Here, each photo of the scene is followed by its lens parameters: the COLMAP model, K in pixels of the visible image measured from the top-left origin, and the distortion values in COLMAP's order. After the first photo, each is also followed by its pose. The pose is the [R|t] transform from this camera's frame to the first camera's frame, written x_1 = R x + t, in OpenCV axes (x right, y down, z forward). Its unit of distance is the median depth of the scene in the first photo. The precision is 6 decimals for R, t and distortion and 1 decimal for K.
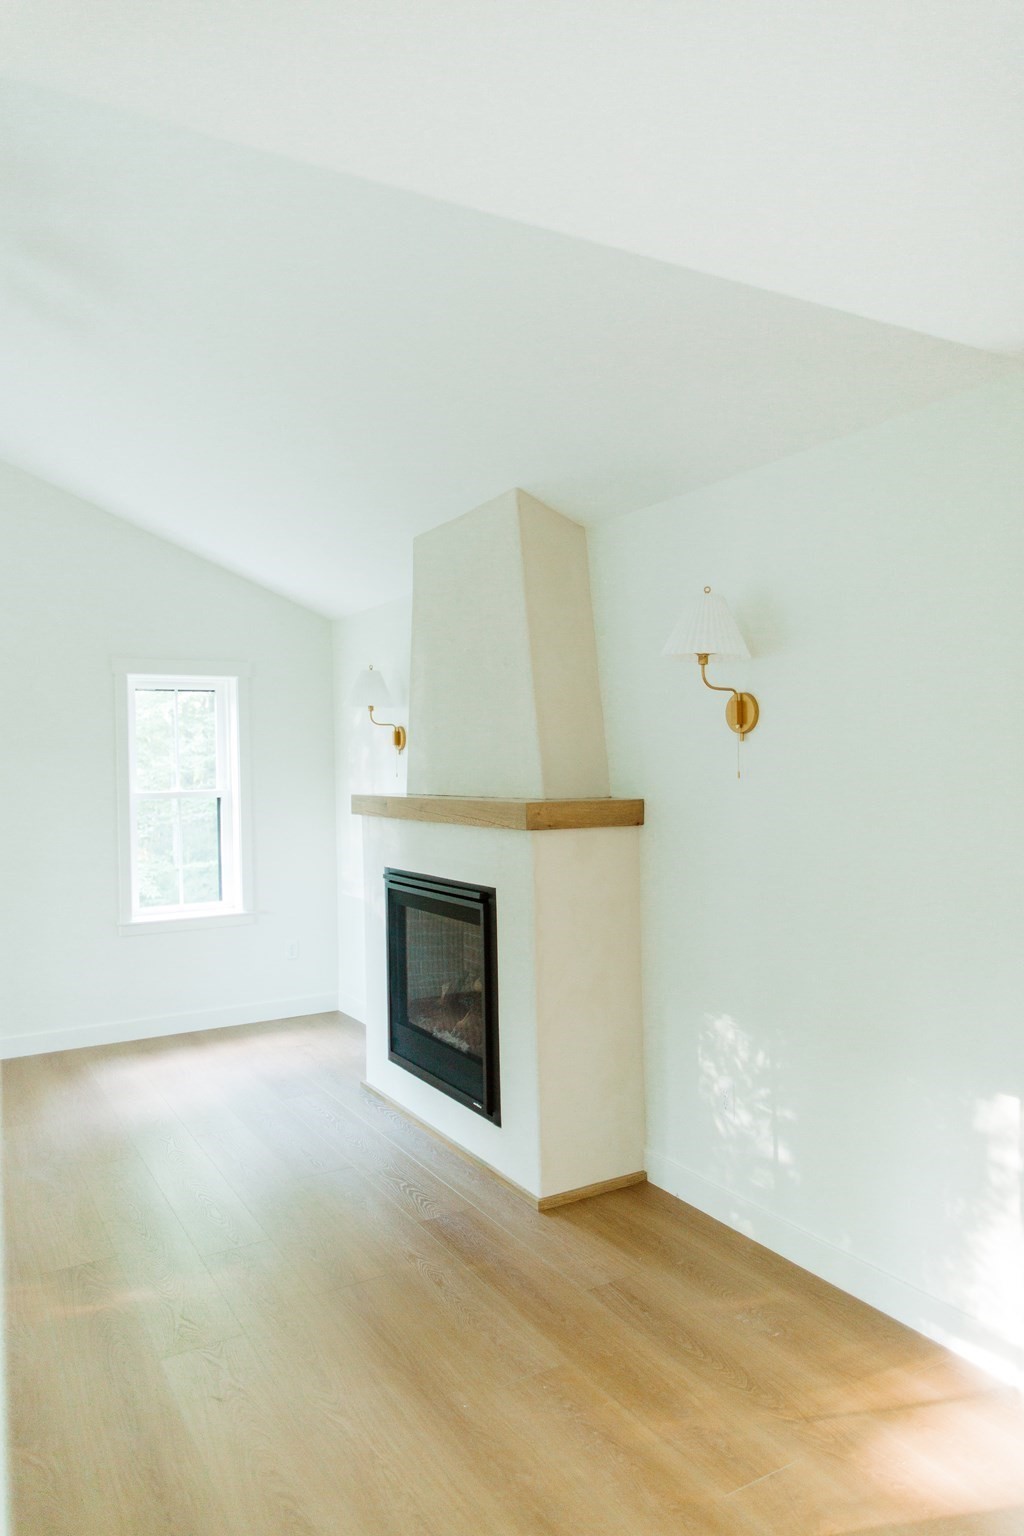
lens RADIAL K [[1041.5, 0, 512.0], [0, 1041.5, 768.0], [0, 0, 1]] dist [0.026303, 0.001024]
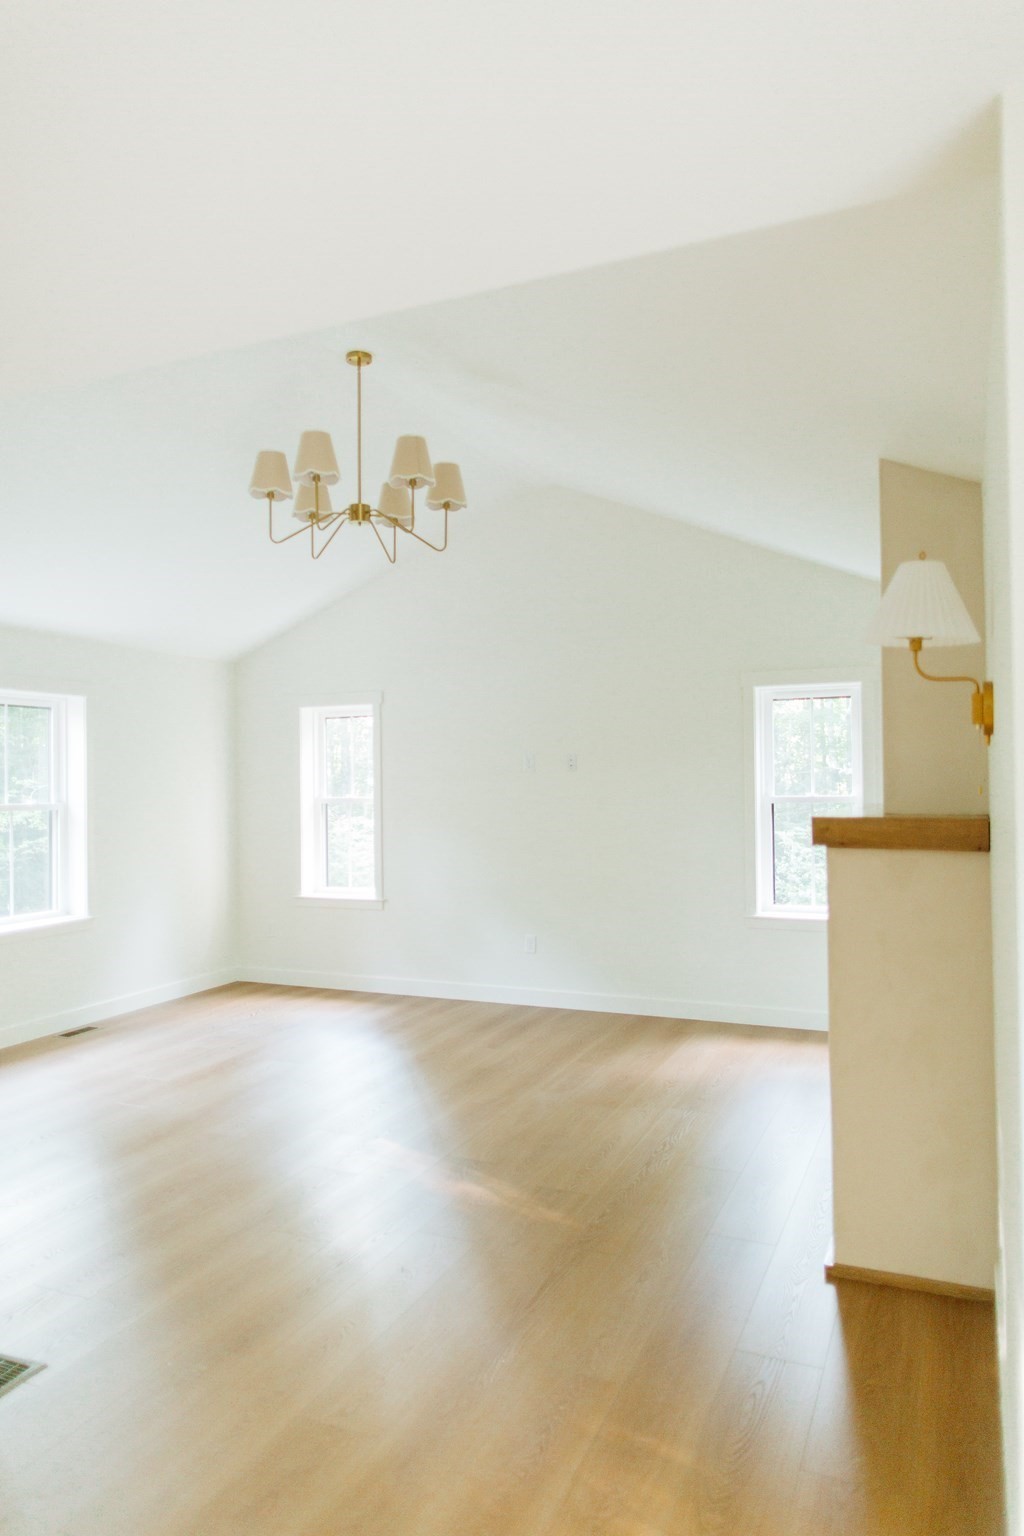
lens RADIAL K [[1041.5, 0, 512.0], [0, 1041.5, 768.0], [0, 0, 1]] dist [0.026303, 0.001024]
pose [[0.595184, 0.004960, -0.803574, 0.539192], [-0.007890, 0.999969, 0.000329, -0.005903], [0.803551, 0.006145, 0.595205, 0.230151]]
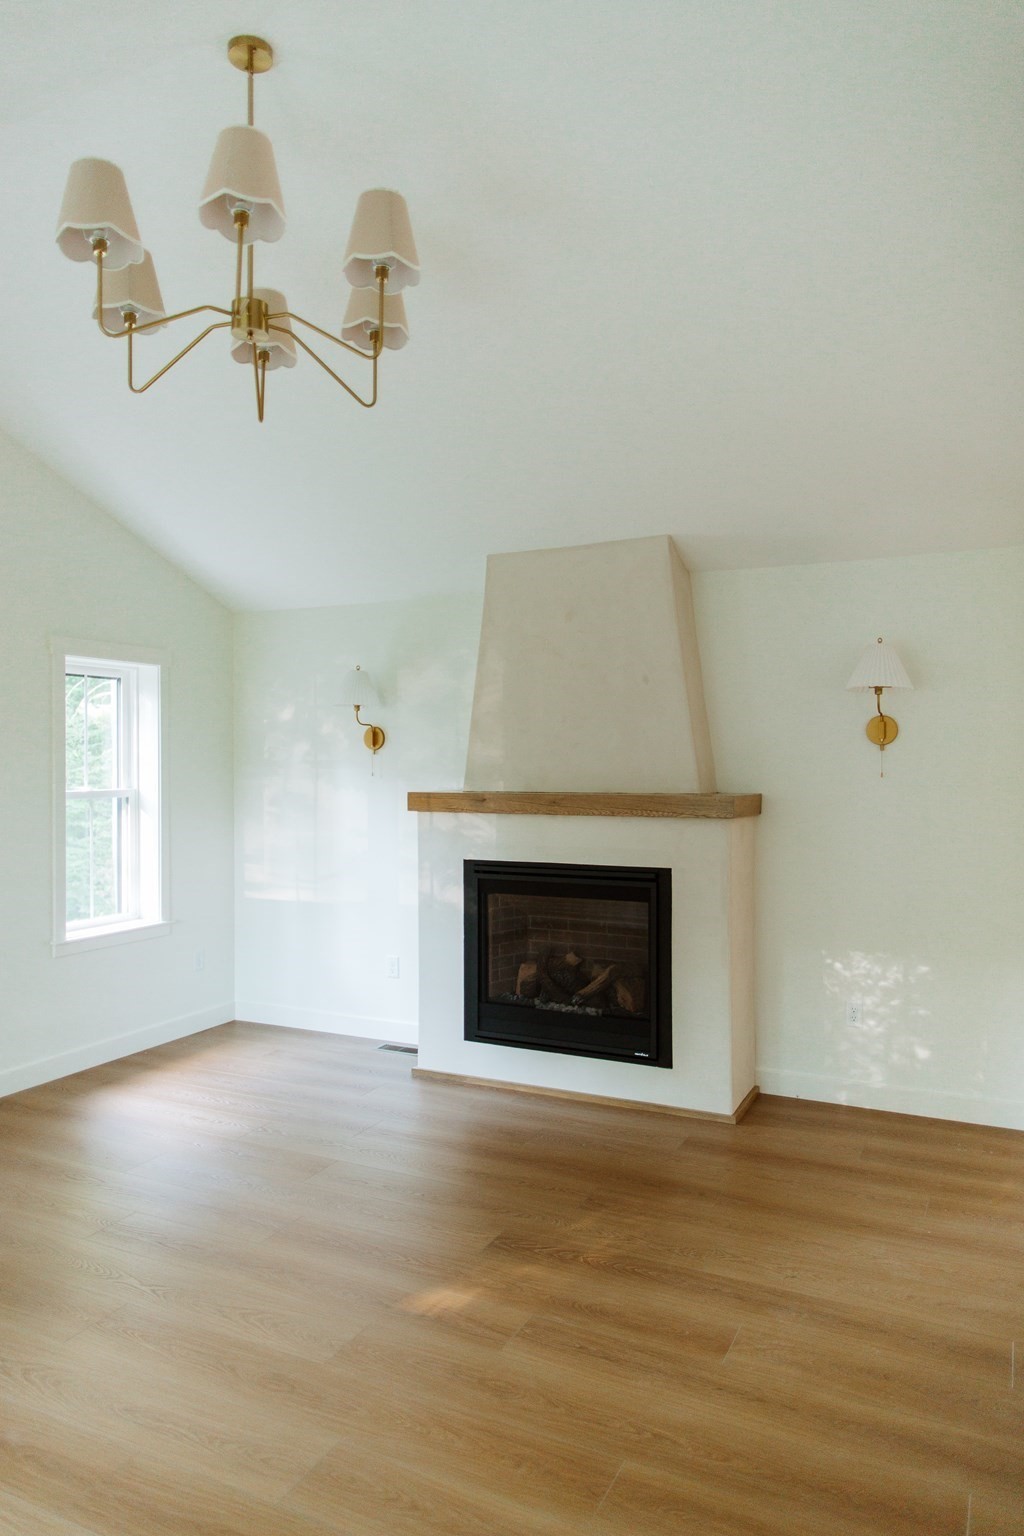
lens RADIAL K [[1041.5, 0, 512.0], [0, 1041.5, 768.0], [0, 0, 1]] dist [0.026303, 0.001024]
pose [[0.831118, 0.012394, 0.555957, -0.821839], [-0.010141, 0.999923, -0.007132, 0.010008], [-0.556003, 0.000289, 0.831180, 0.106238]]
